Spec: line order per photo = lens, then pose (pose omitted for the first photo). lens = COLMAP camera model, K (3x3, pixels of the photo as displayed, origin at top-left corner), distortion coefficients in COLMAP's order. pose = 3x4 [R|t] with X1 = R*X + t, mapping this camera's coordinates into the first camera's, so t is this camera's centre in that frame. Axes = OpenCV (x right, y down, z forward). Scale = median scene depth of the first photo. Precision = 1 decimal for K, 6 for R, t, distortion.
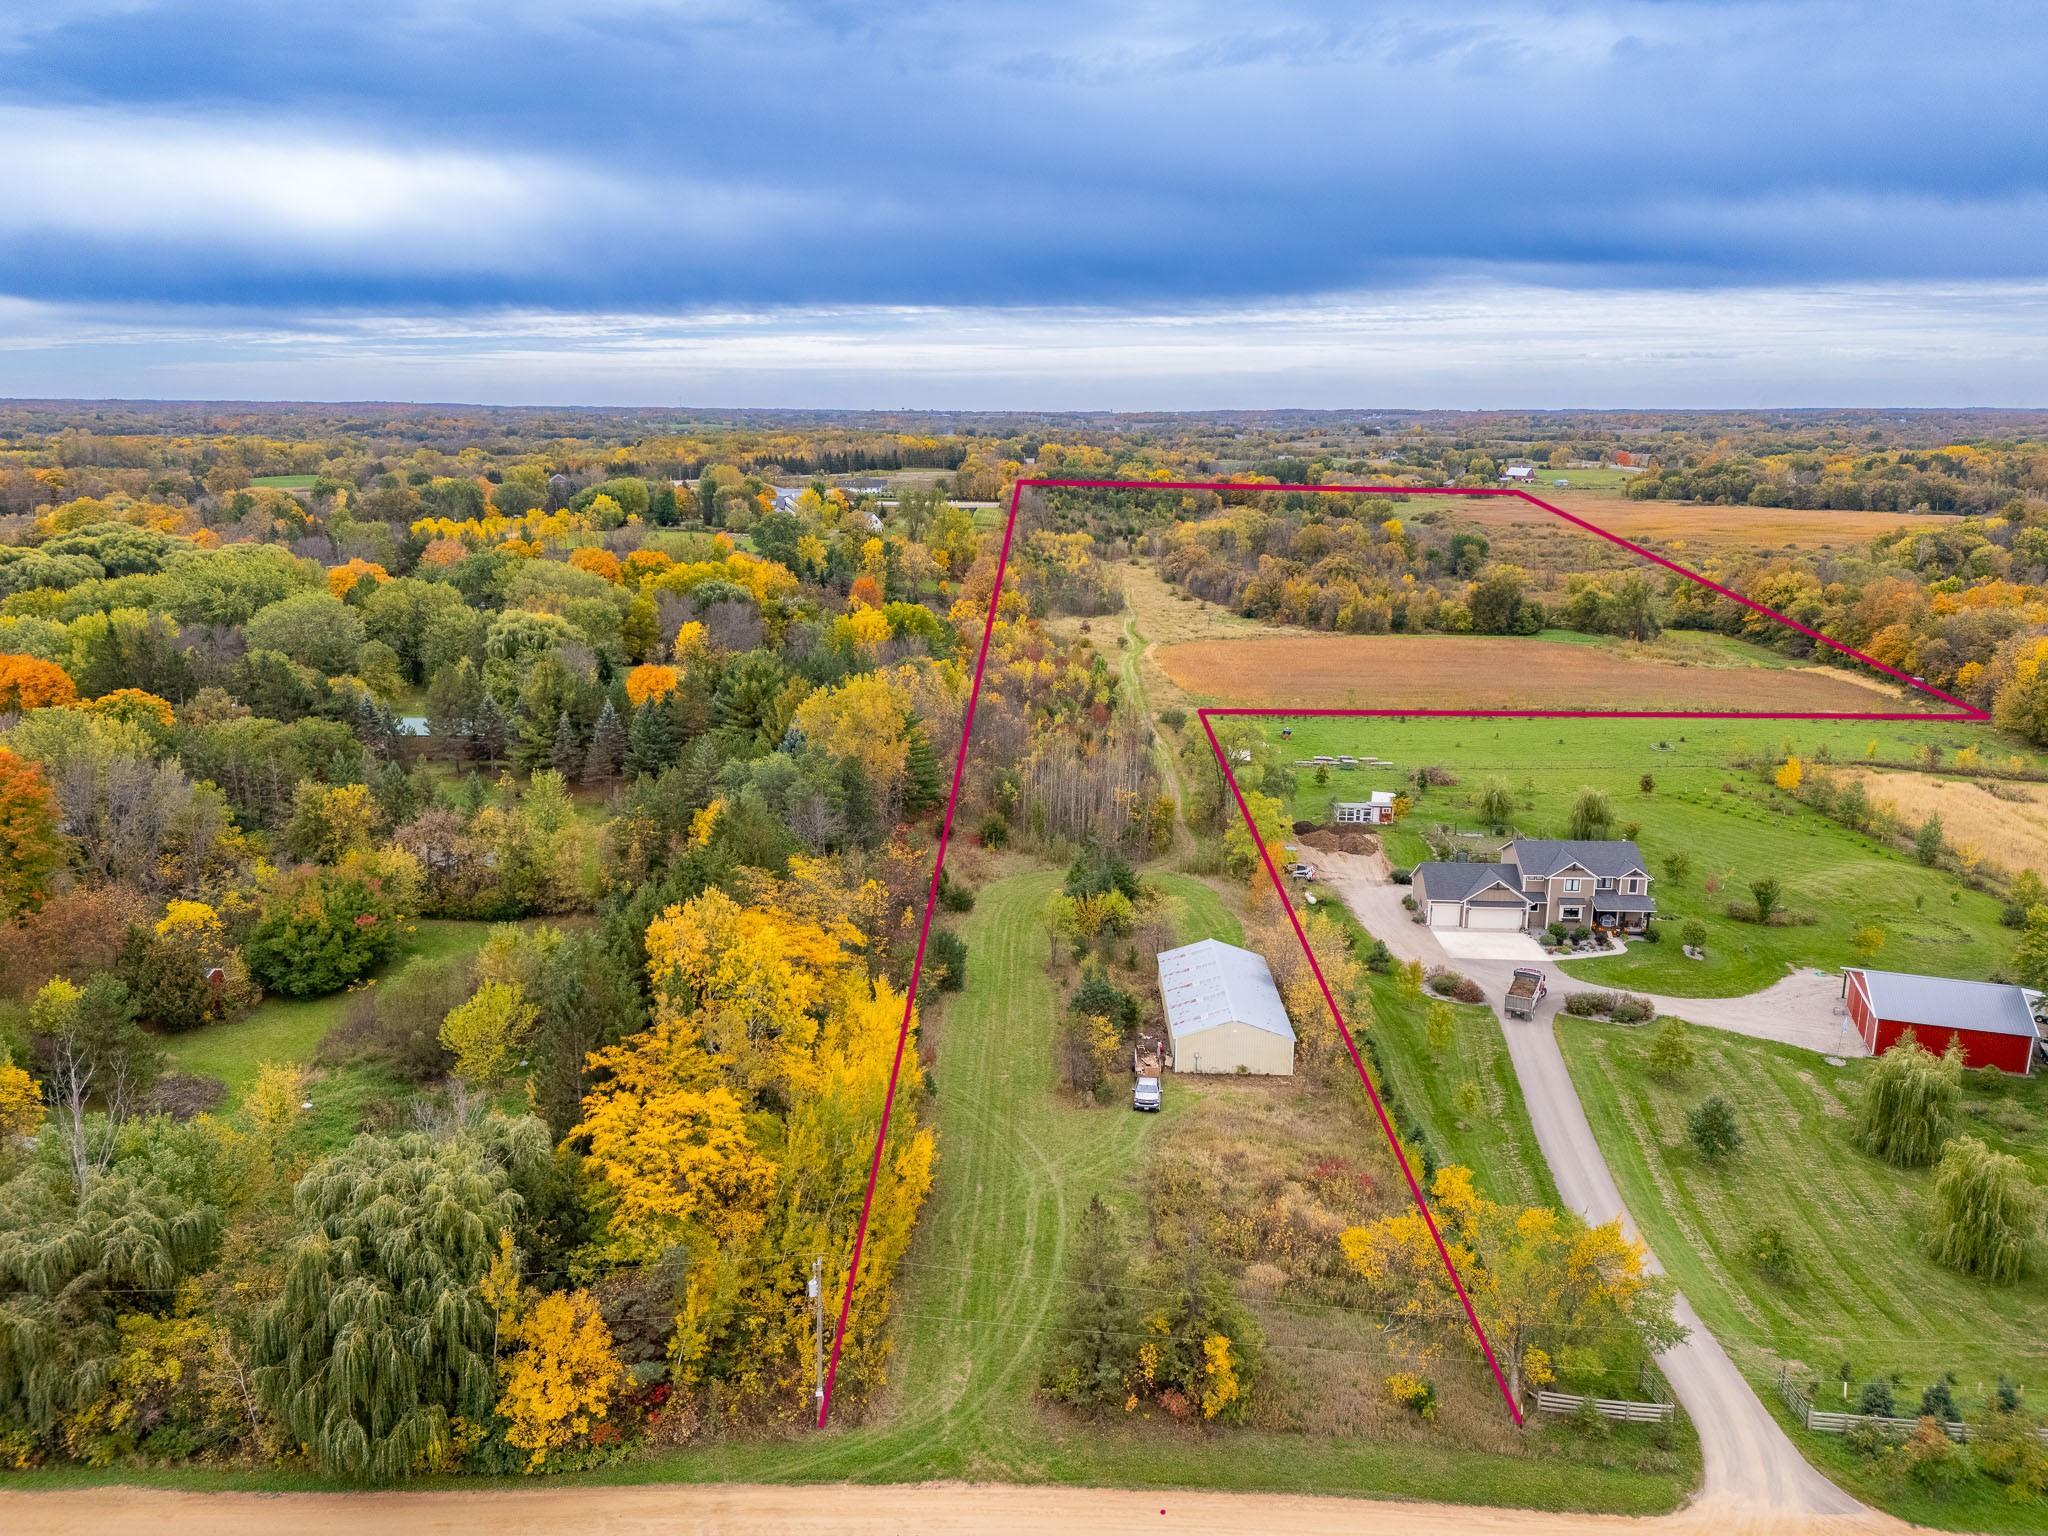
lens RADIAL K [[1482.3, 0, 1015.6], [0, 1482.3, 762.8], [0, 0, 1]] dist [0.108661, -0.096940]
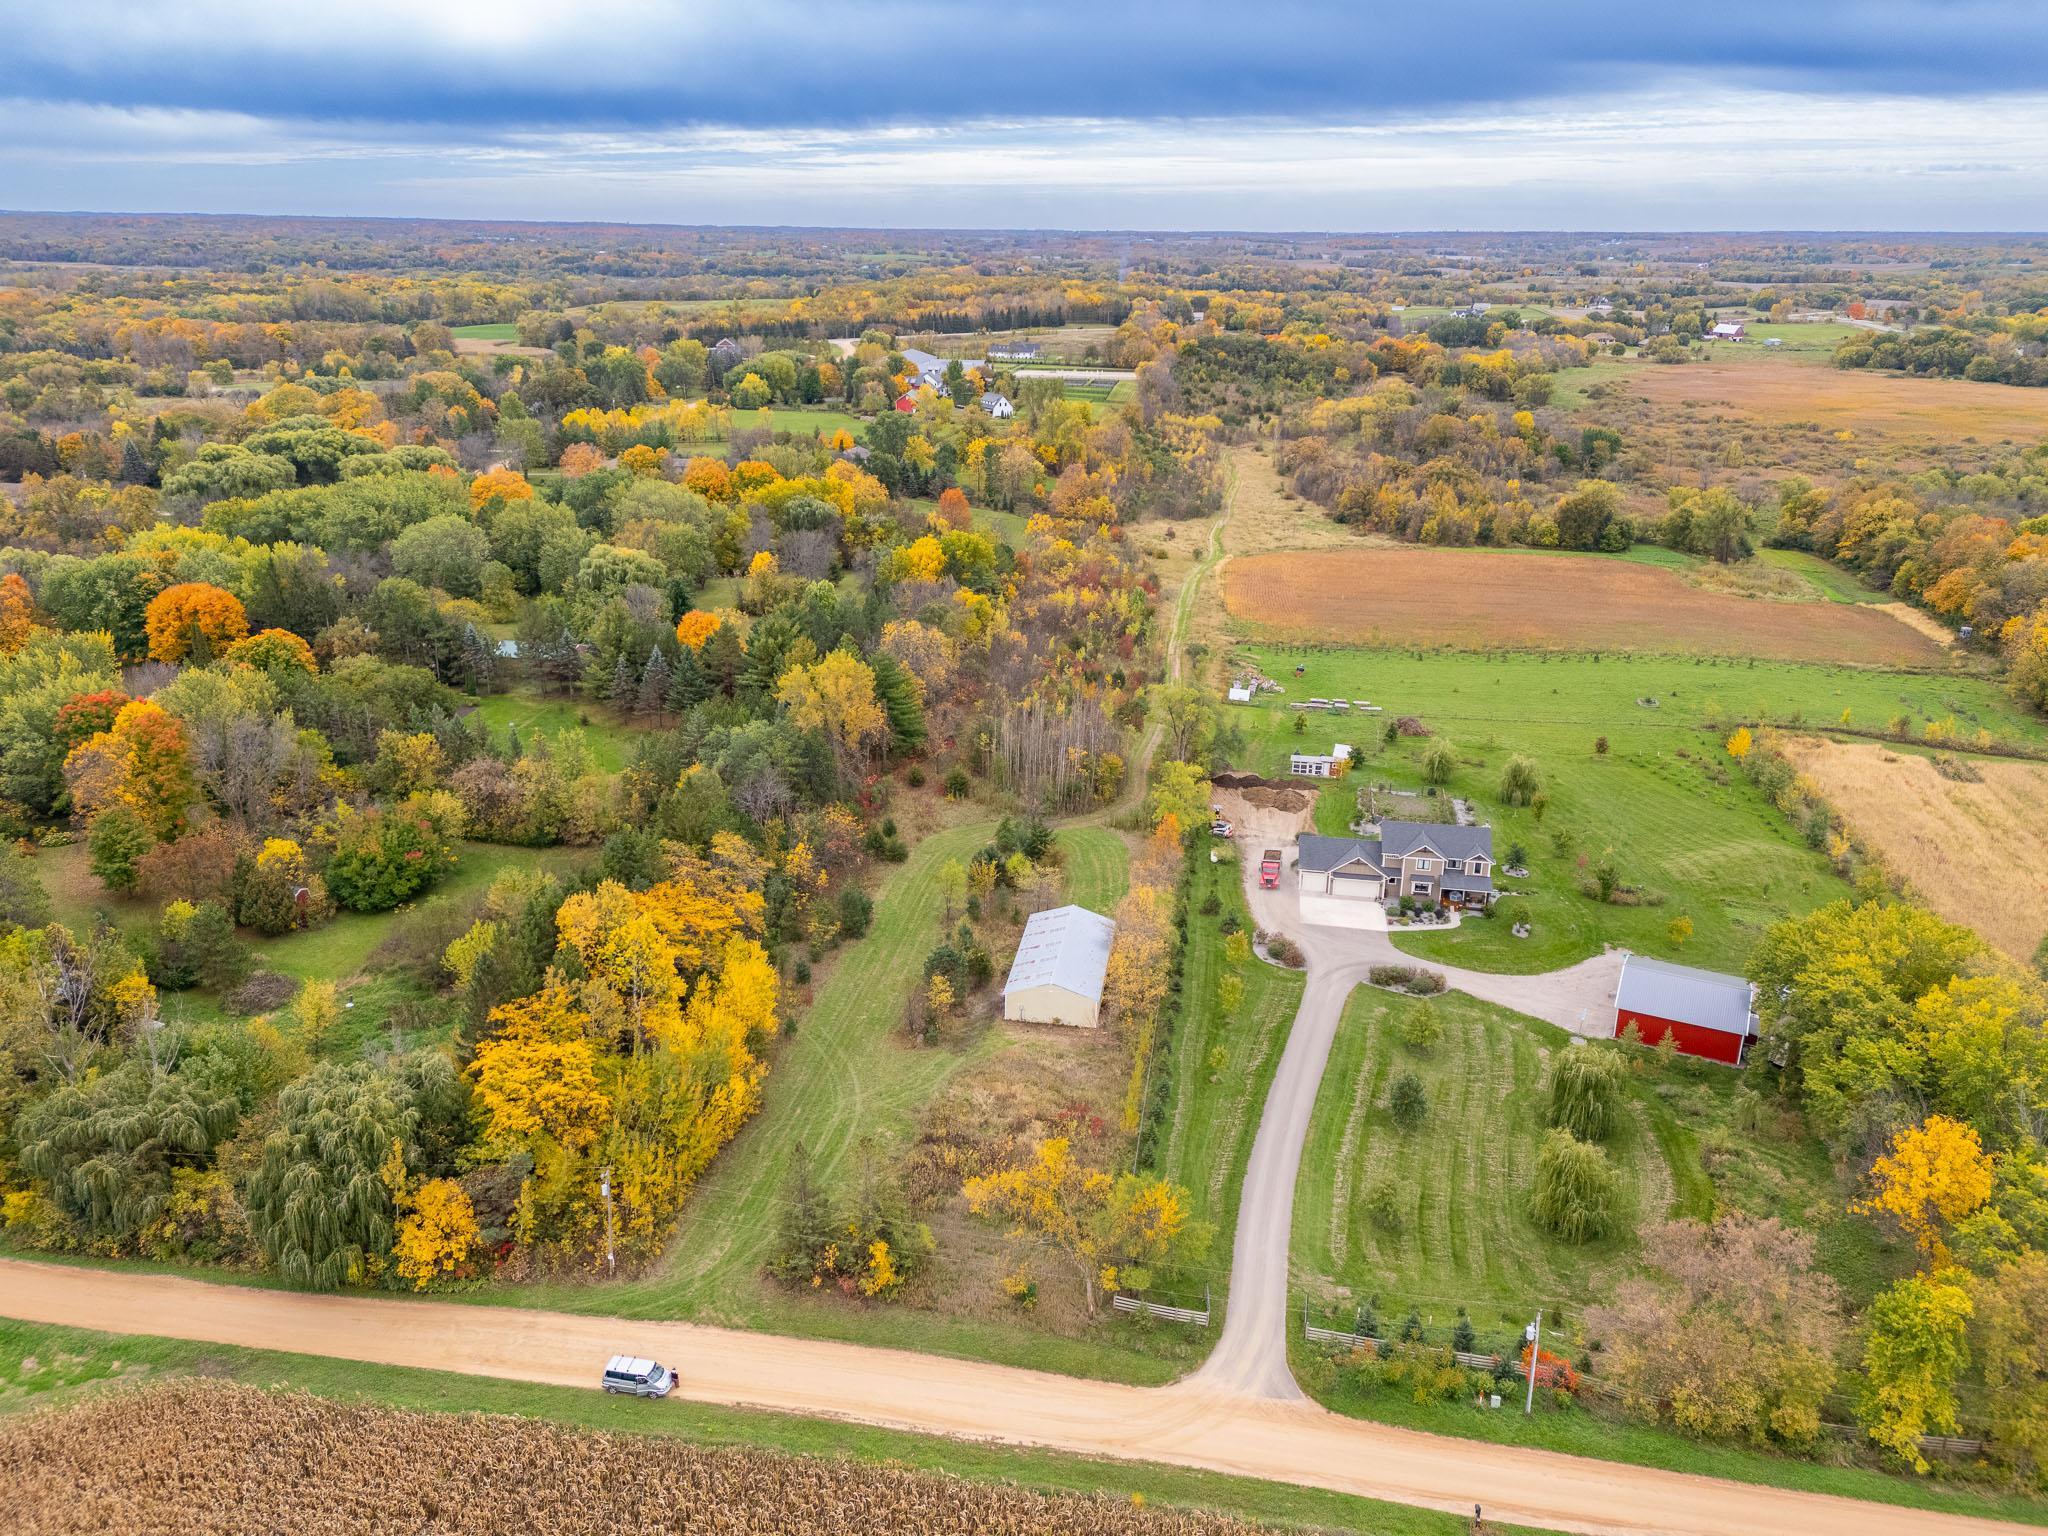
lens RADIAL K [[1482.3, 0, 1016.2], [0, 1482.3, 758.3], [0, 0, 1]] dist [0.108661, -0.096940]
pose [[0.990907, 0.049699, -0.125032, 0.076548], [-0.035946, 0.993288, 0.109941, -0.044245], [0.129657, -0.104447, 0.986043, -0.064298]]
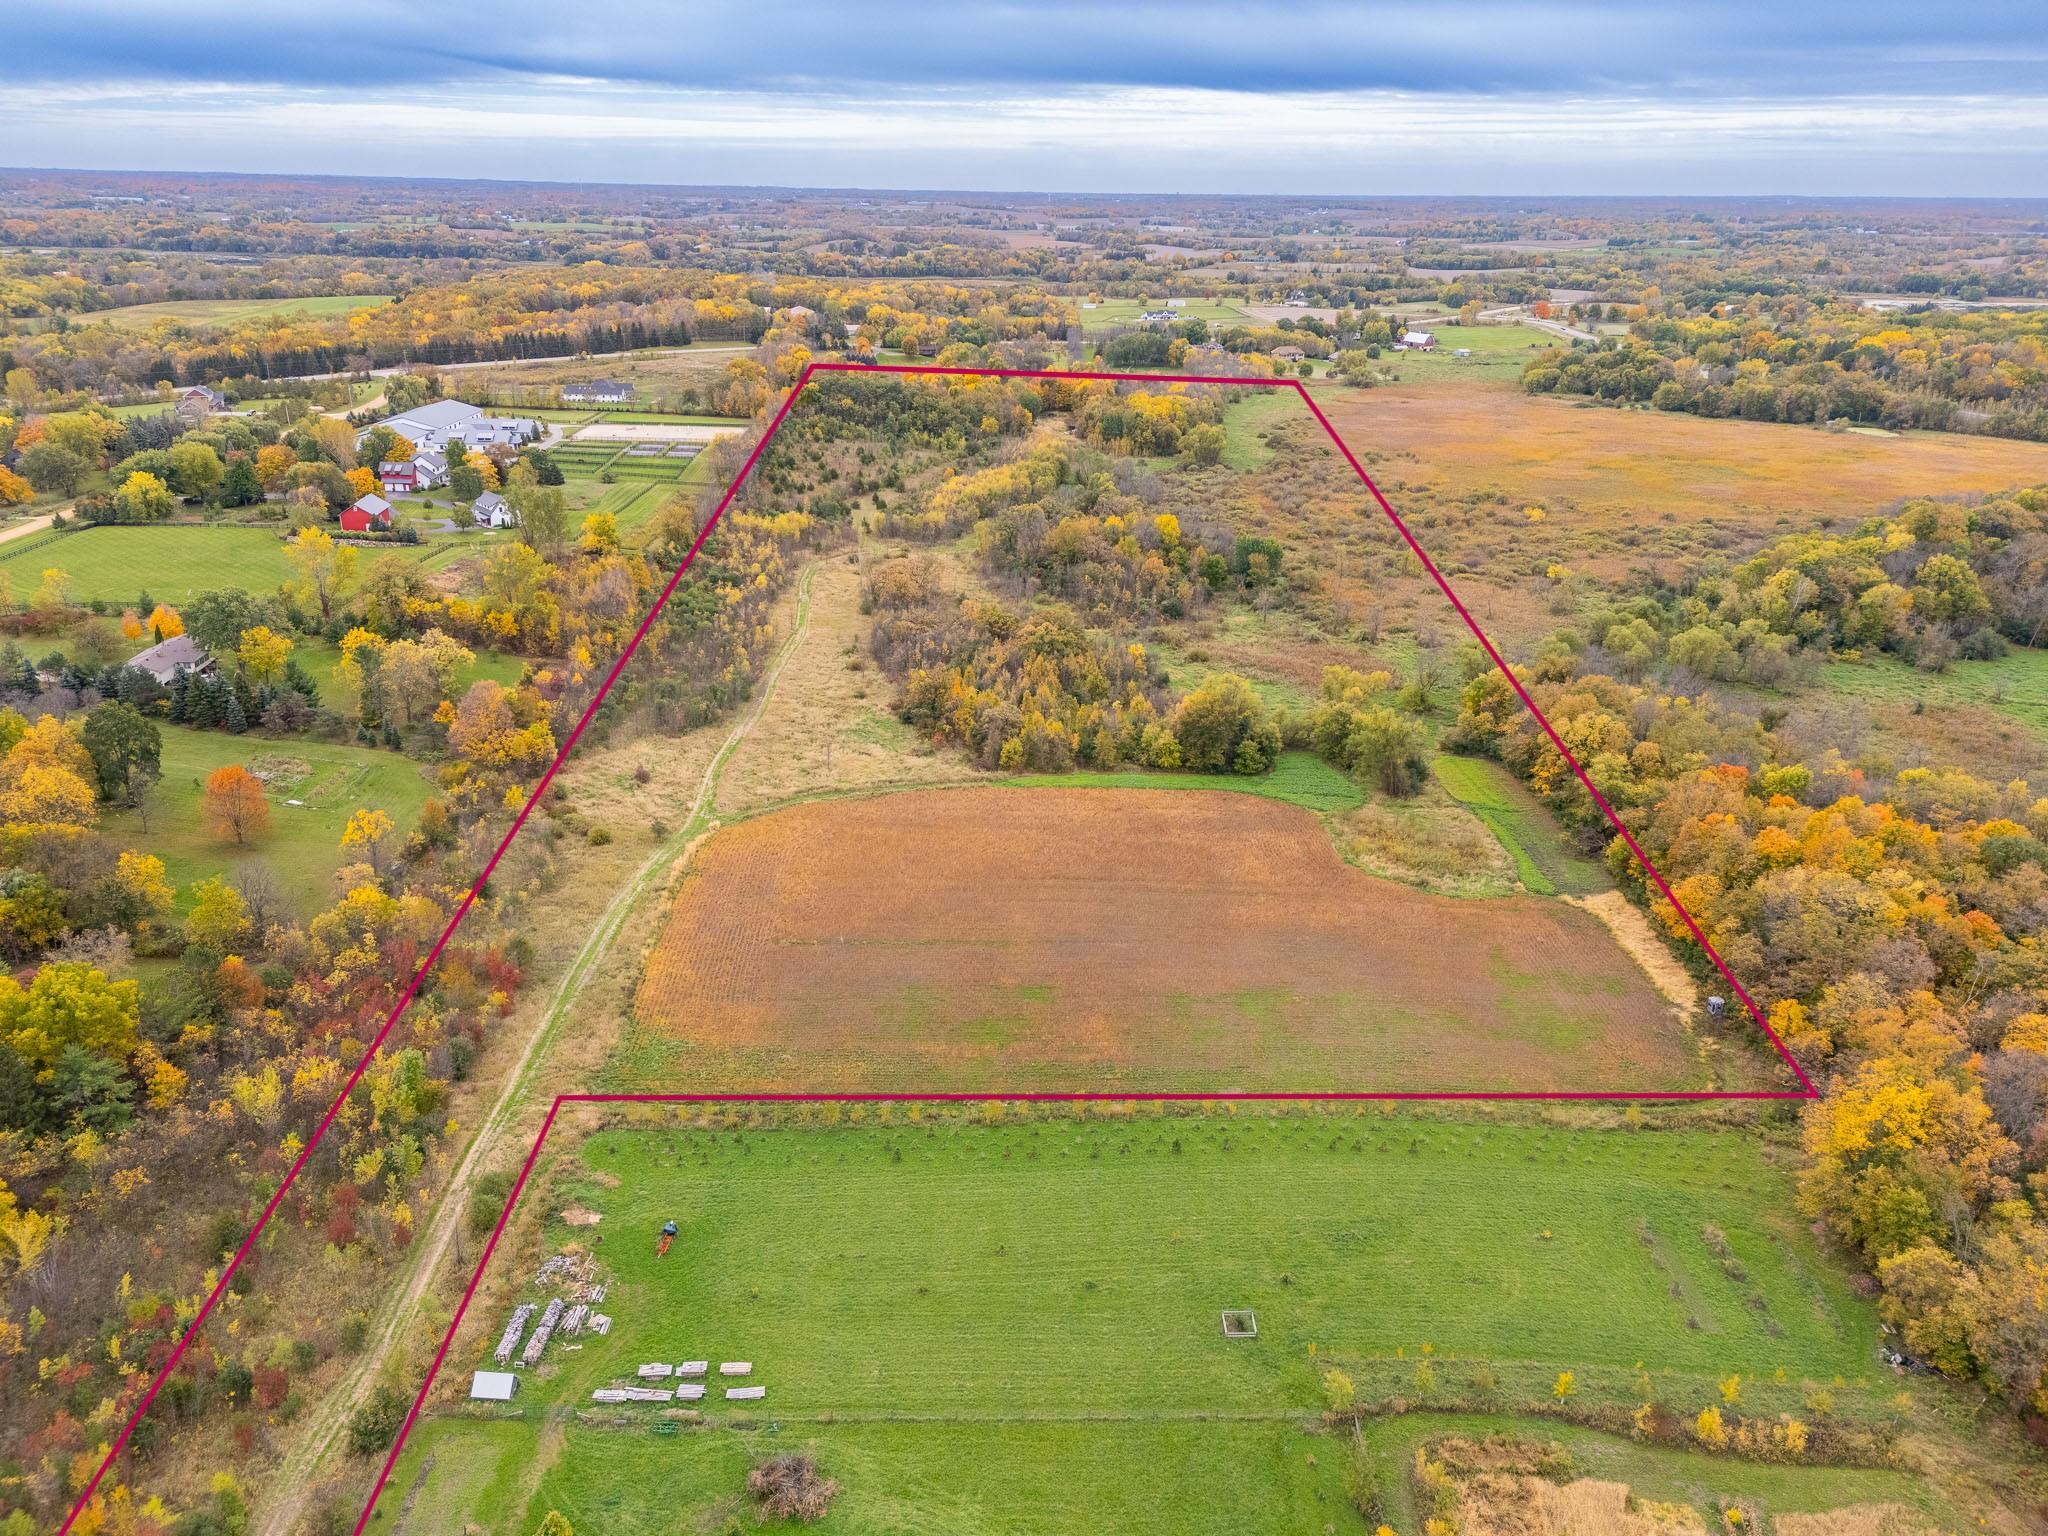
lens RADIAL K [[1482.3, 0, 1022.6], [0, 1482.3, 764.2], [0, 0, 1]] dist [0.108661, -0.096940]
pose [[0.999321, -0.005005, 0.036496, 0.200047], [-0.000001, 0.990723, 0.135899, -0.190338], [-0.036838, -0.135807, 0.990050, 0.276308]]
